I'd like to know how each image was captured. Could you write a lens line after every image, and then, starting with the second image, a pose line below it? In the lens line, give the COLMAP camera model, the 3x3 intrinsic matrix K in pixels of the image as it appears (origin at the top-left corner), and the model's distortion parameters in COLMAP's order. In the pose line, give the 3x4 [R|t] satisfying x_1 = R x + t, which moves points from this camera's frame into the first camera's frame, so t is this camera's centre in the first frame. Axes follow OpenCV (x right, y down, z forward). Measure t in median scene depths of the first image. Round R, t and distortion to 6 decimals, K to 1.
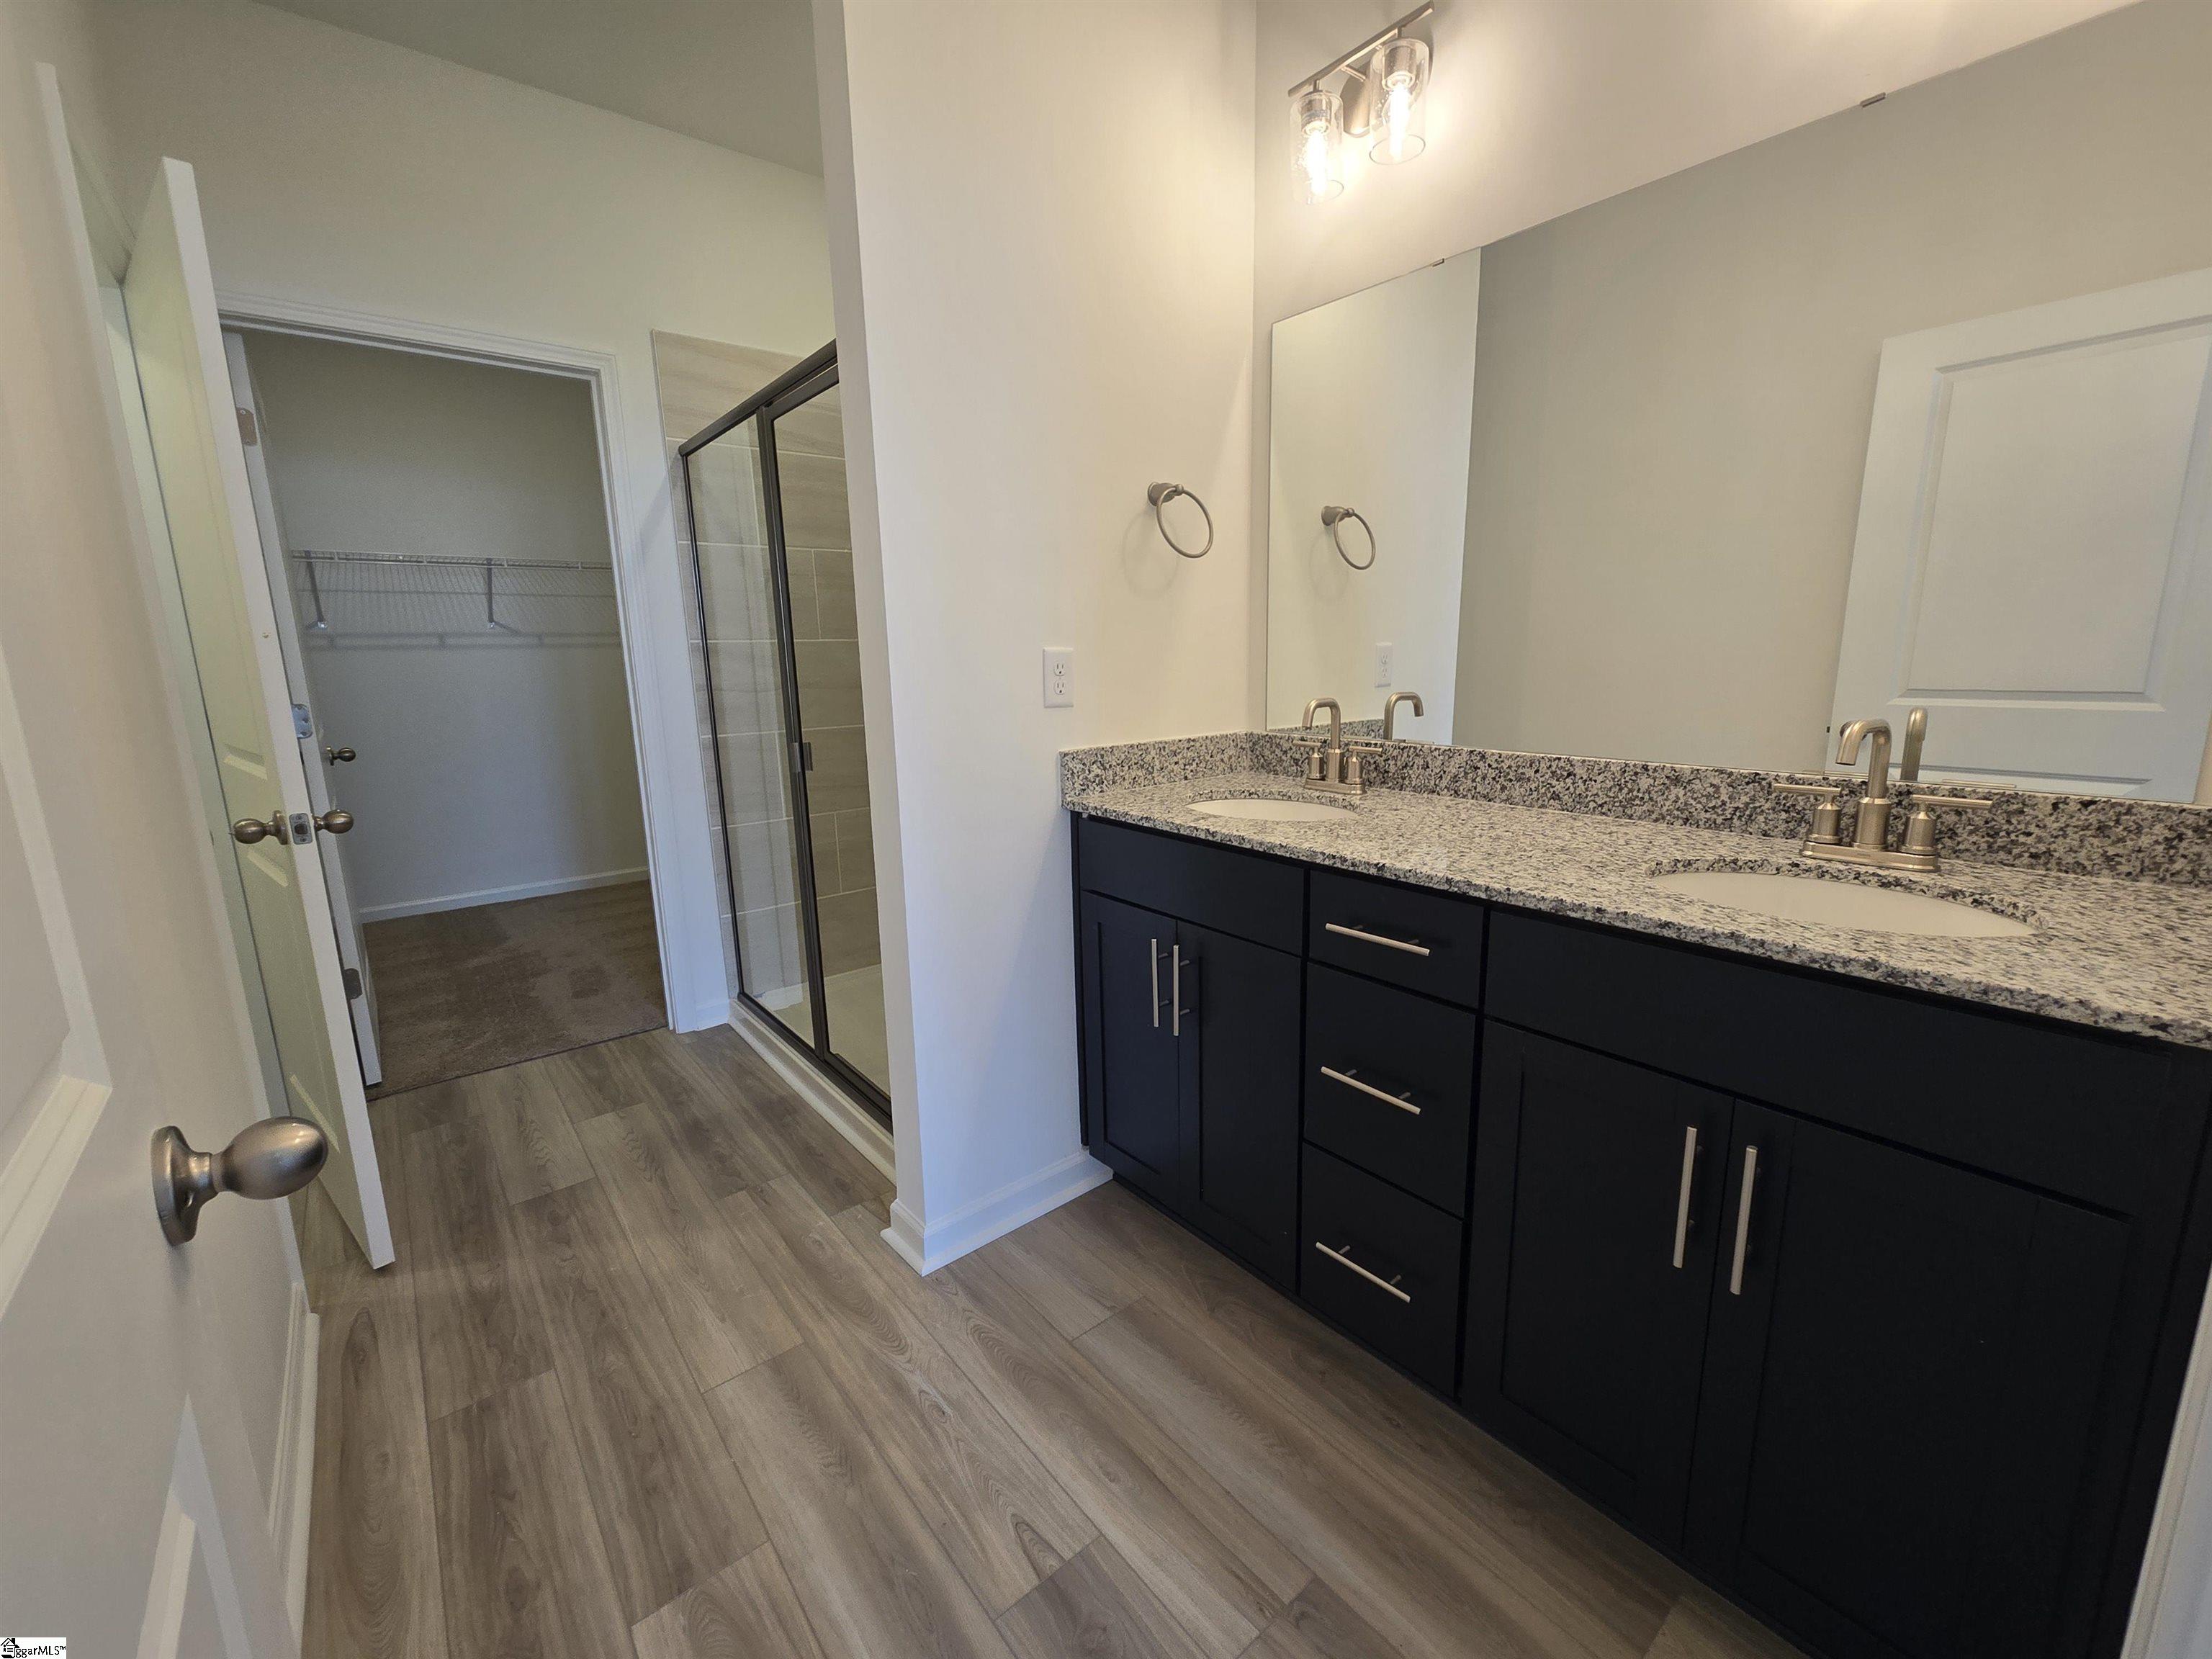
lens RADIAL K [[901.2, 0, 1116.6], [0, 901.2, 827.9], [0, 0, 1]] dist [0.000780, -0.000256]
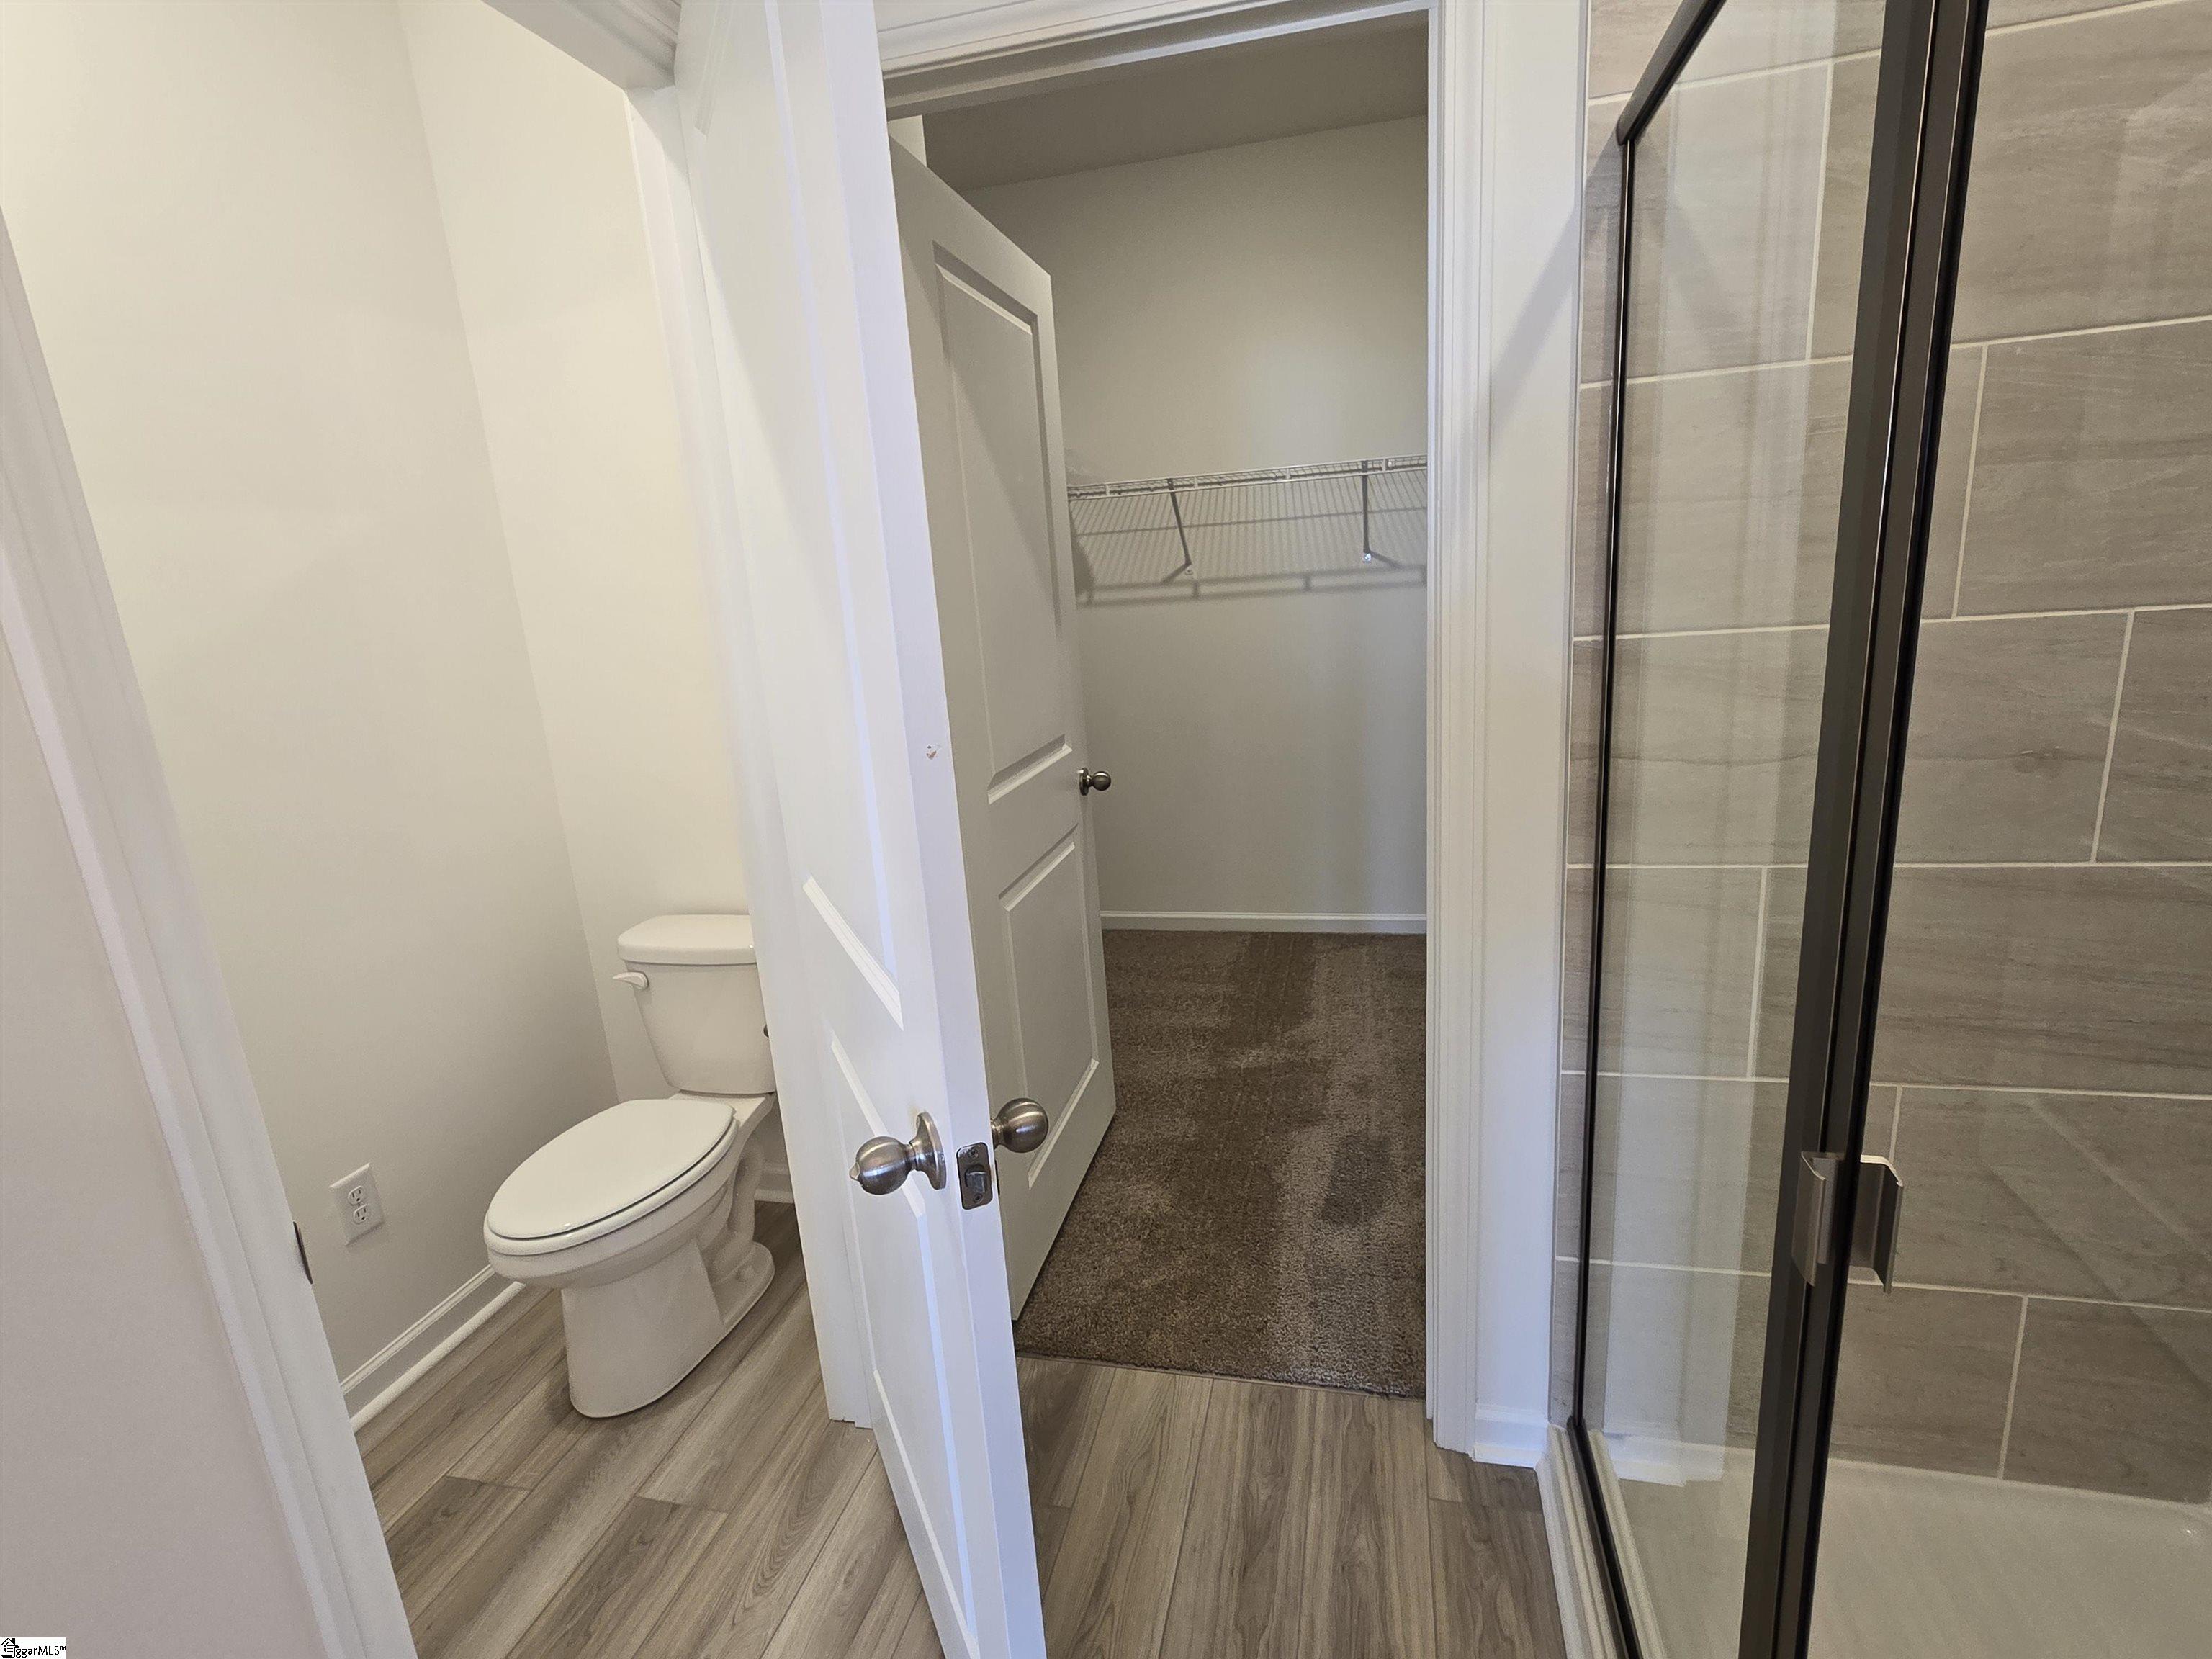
lens RADIAL K [[1032.6, 0, 1138.1], [0, 1032.6, 834.5], [0, 0, 1]] dist [0.003272, 0.000402]
pose [[0.612749, 0.166859, -0.772461, -0.207423], [-0.094465, 0.985912, 0.138032, -0.156008], [0.784611, -0.011609, 0.619879, 0.526339]]
